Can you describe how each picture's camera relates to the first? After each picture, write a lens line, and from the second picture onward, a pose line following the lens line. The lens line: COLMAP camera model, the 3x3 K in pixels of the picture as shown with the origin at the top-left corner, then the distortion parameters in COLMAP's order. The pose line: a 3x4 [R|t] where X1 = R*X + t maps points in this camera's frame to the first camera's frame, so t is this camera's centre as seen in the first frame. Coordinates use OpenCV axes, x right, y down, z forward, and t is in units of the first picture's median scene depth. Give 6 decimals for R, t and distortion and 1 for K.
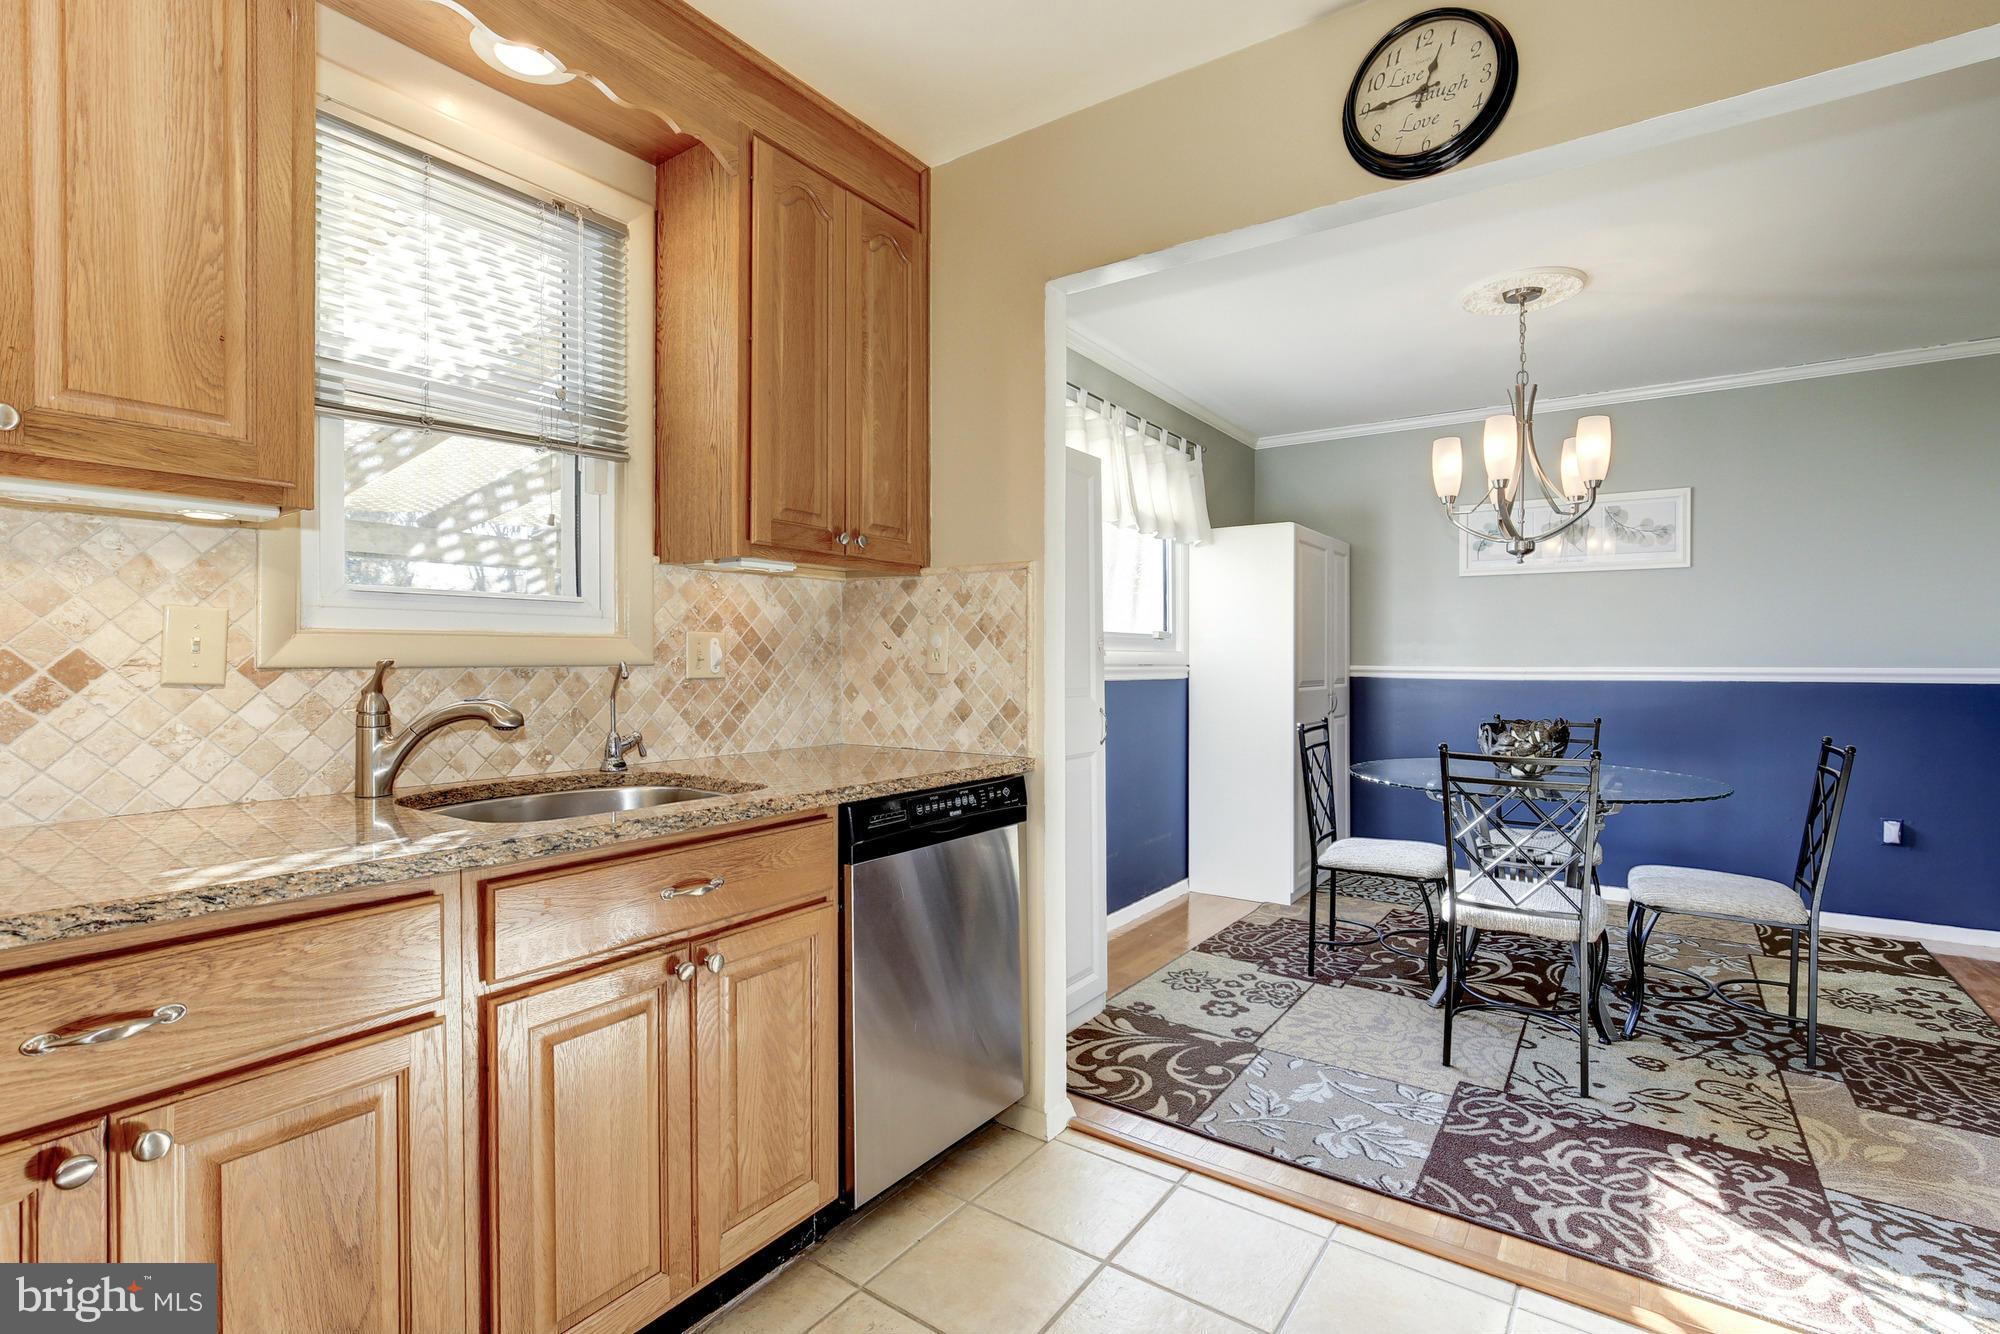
lens RADIAL K [[921.1, 0, 1017.5], [0, 921.1, 666.5], [0, 0, 1]] dist [-0.012884, 0.001537]
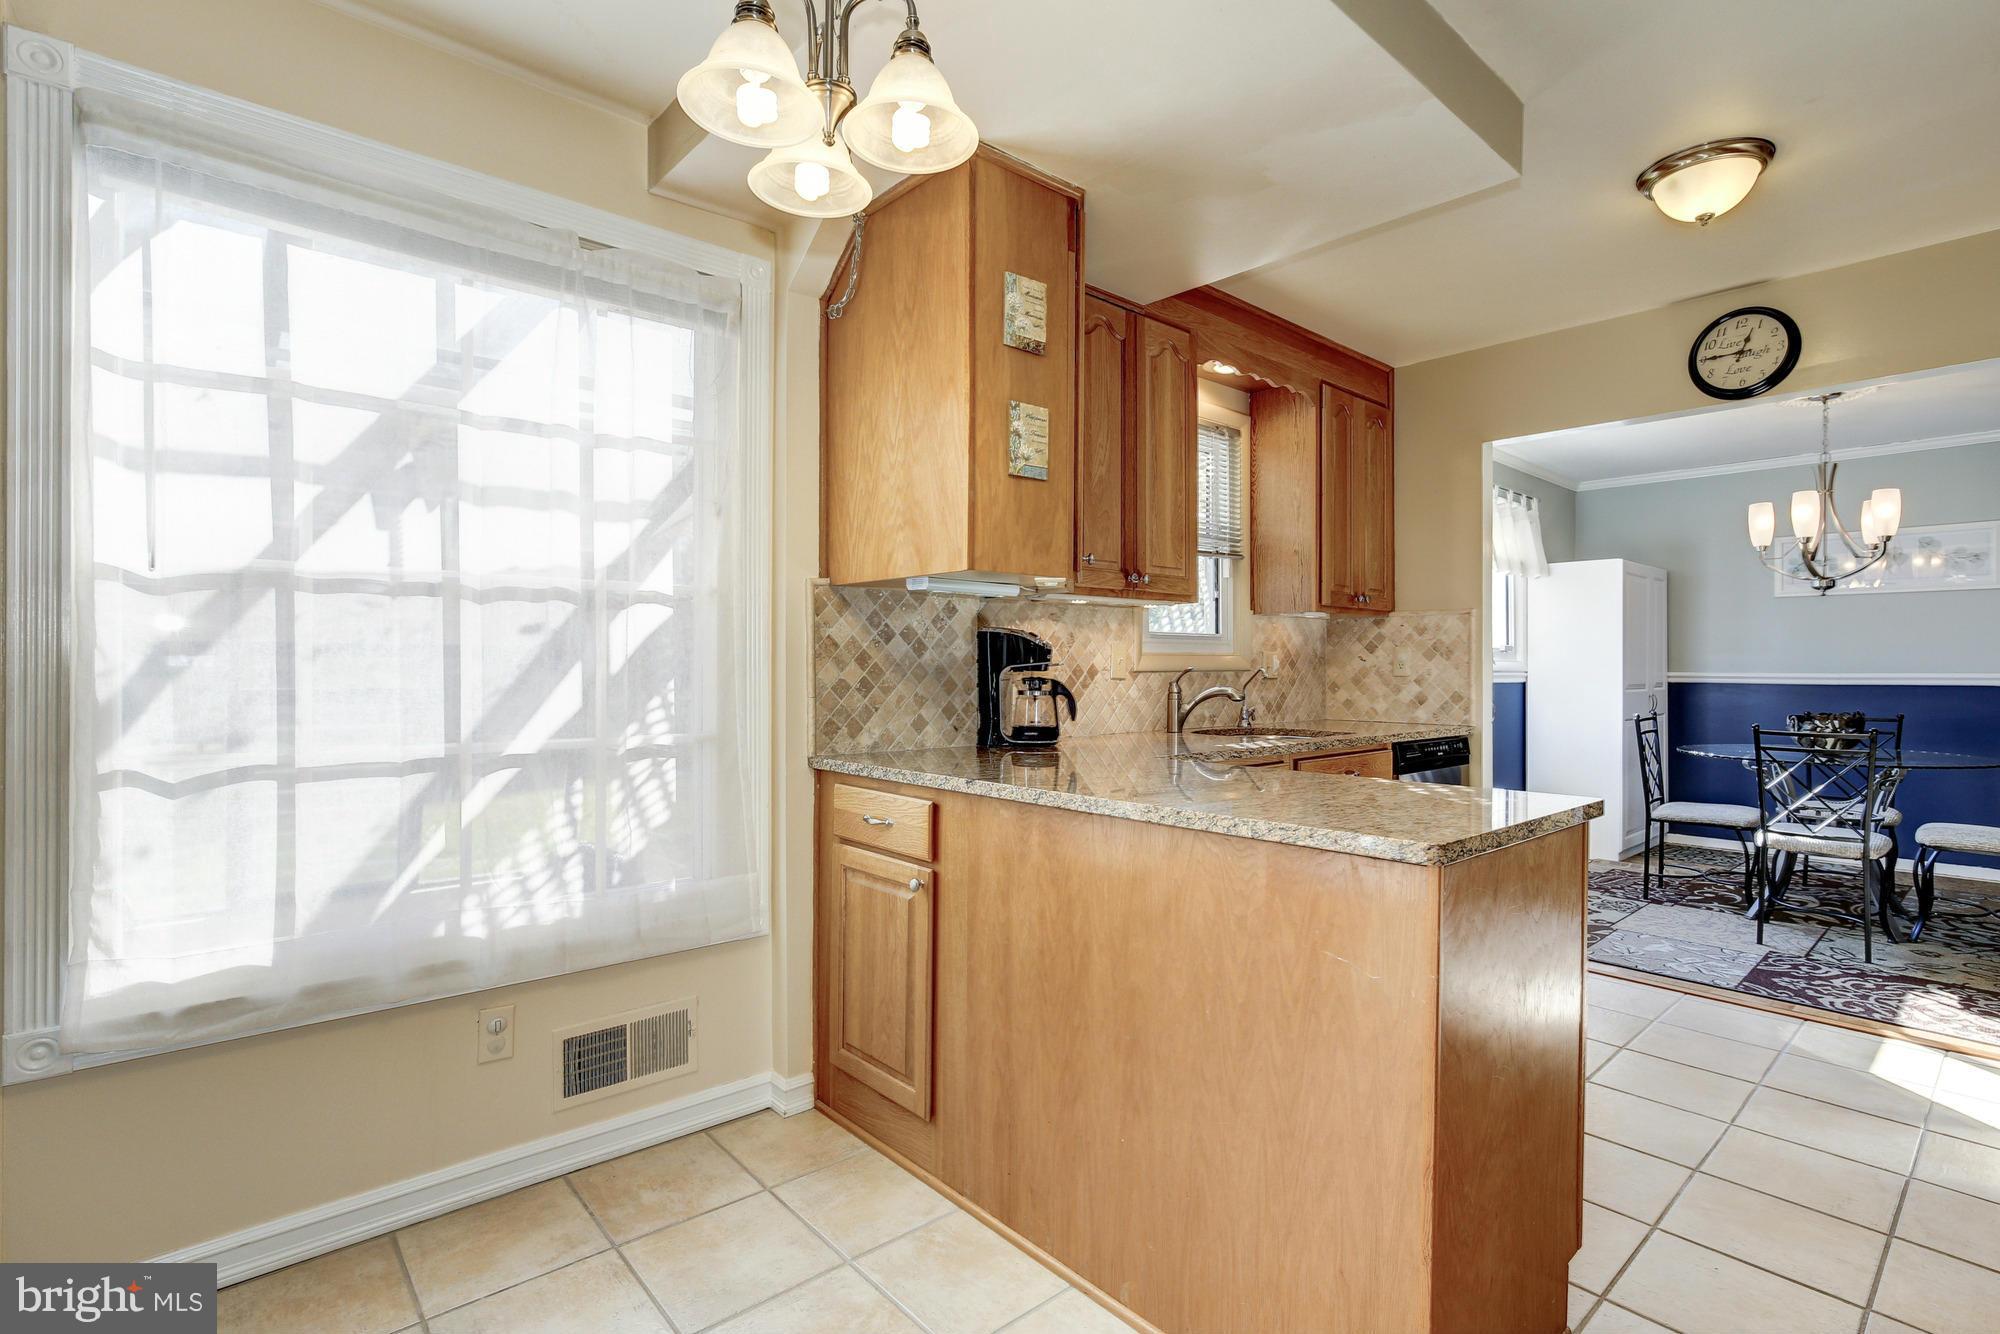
lens RADIAL K [[953.1, 0, 990.1], [0, 953.1, 668.2], [0, 0, 1]] dist [-0.020412, 0.005490]
pose [[0.968001, 0.000170, -0.250946, -0.384979], [-0.001847, 0.999978, -0.006447, 0.006088], [0.250940, 0.006704, 0.967980, -0.855885]]
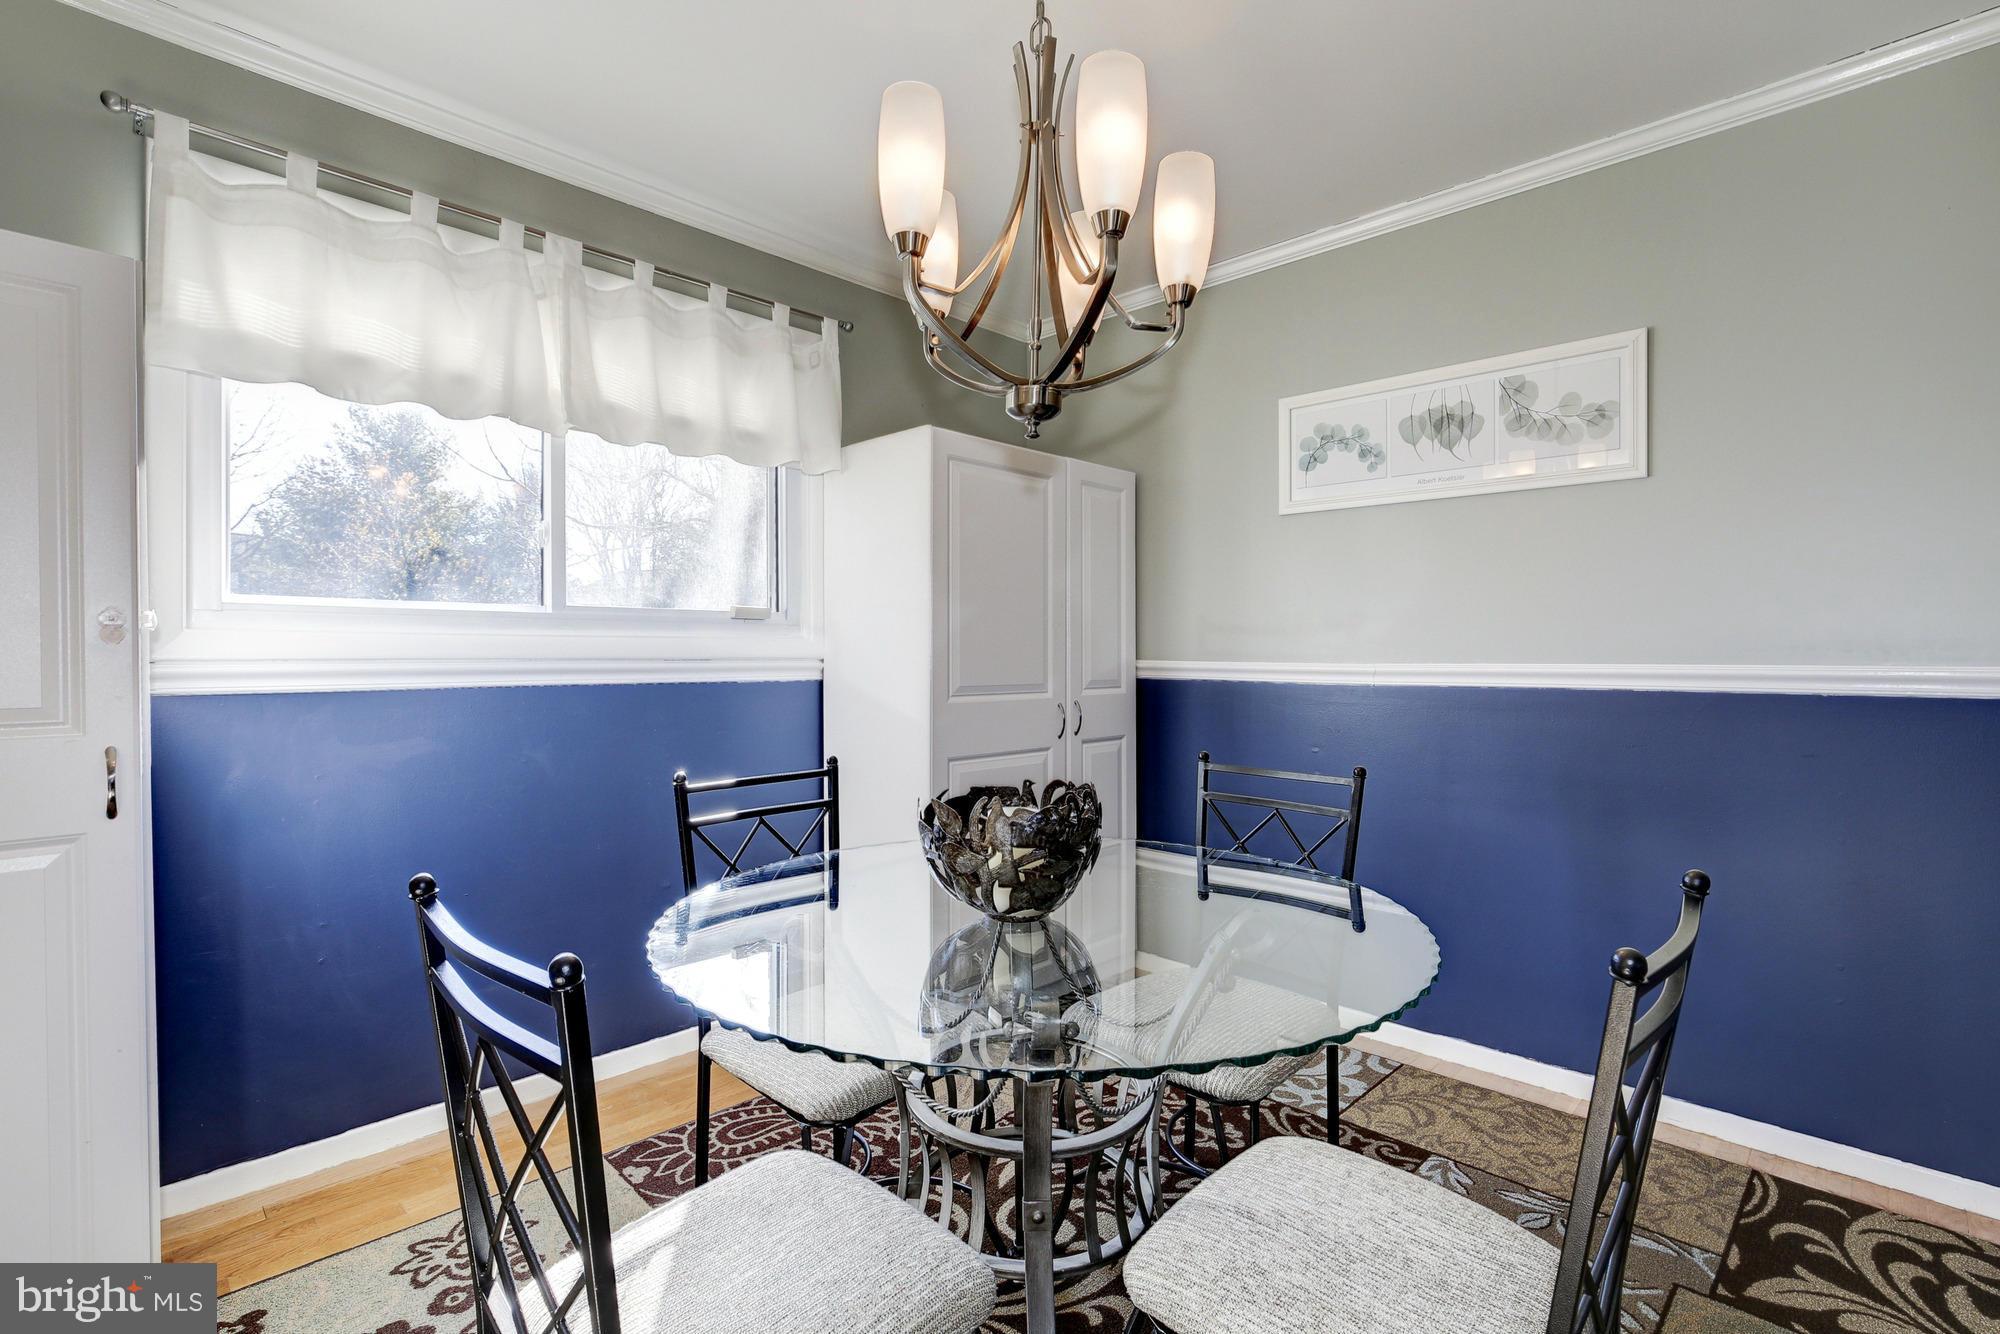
lens RADIAL K [[953.1, 0, 989.5], [0, 953.1, 662.9], [0, 0, 1]] dist [-0.020412, 0.005490]
pose [[0.984711, 0.005699, -0.174104, 0.825116], [-0.003499, 0.999910, 0.012940, -0.016589], [0.174162, -0.012133, 0.984642, 0.718161]]
